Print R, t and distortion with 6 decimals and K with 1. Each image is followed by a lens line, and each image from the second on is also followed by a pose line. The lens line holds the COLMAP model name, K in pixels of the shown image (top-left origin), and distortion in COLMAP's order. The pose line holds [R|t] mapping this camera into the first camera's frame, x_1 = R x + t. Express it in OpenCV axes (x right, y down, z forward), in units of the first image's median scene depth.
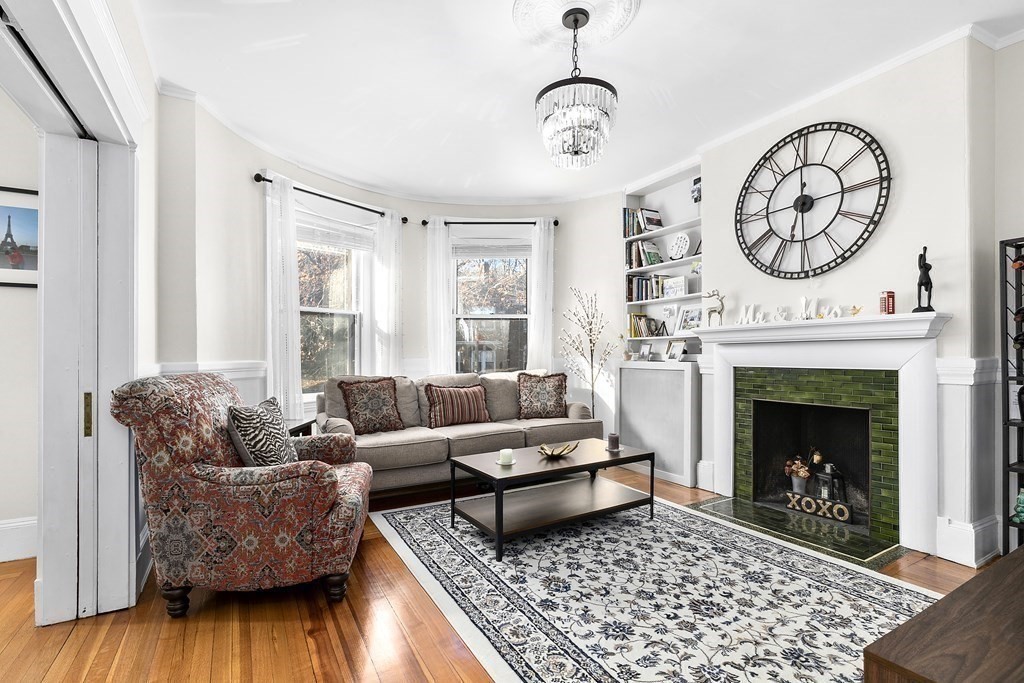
lens RADIAL K [[495.7, 0, 512.1], [0, 495.7, 350.4], [0, 0, 1]] dist [0.000027, -0.000894]
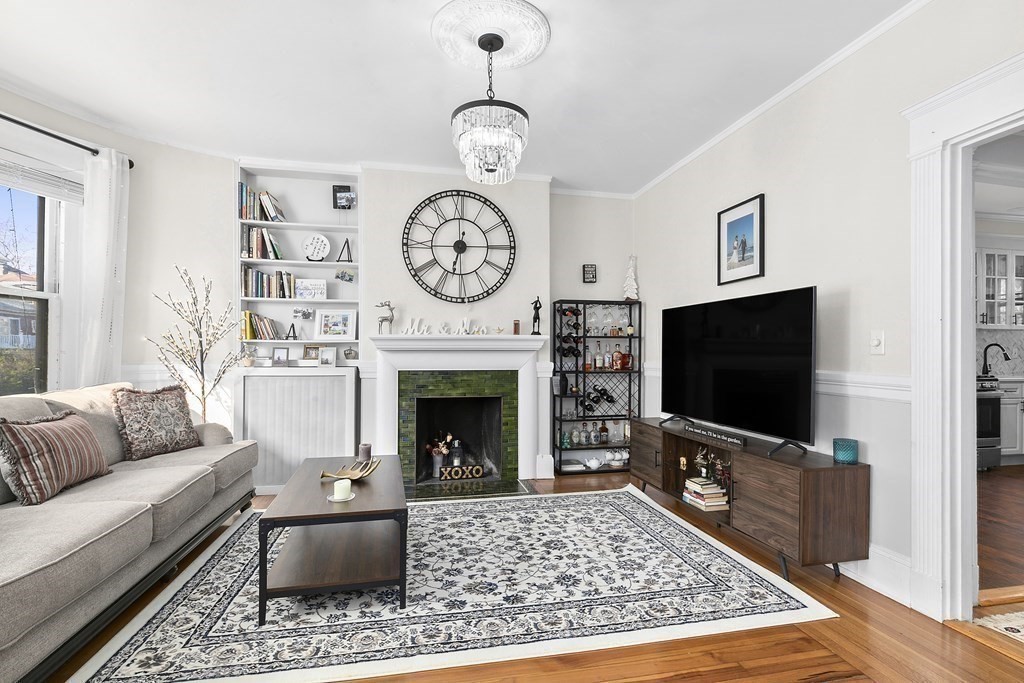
lens RADIAL K [[495.7, 0, 513.1], [0, 495.7, 354.1], [0, 0, 1]] dist [0.000027, -0.000894]
pose [[0.275142, 0.010970, 0.961341, -0.689866], [-0.010478, 0.999910, -0.008411, 0.002242], [-0.961347, -0.007759, 0.275232, 0.523884]]
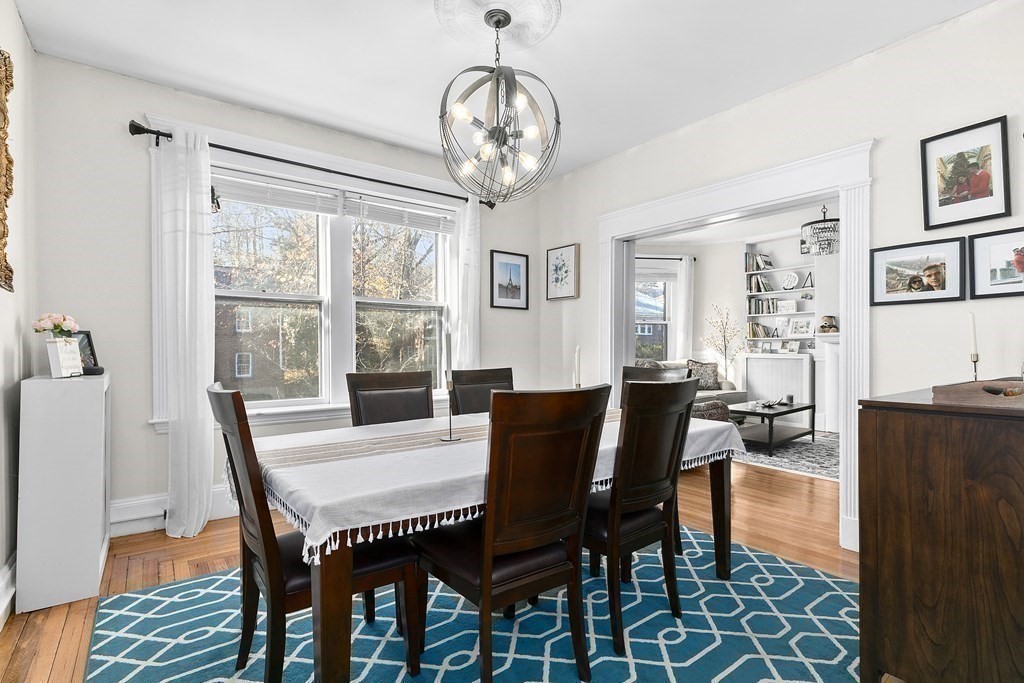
lens RADIAL K [[495.7, 0, 509.7], [0, 495.7, 344.4], [0, 0, 1]] dist [0.000027, -0.000894]
pose [[0.988168, 0.002290, 0.153361, -1.130319], [-0.002426, 0.999997, 0.000702, -0.008141], [-0.153358, -0.001065, 0.988170, -0.610935]]
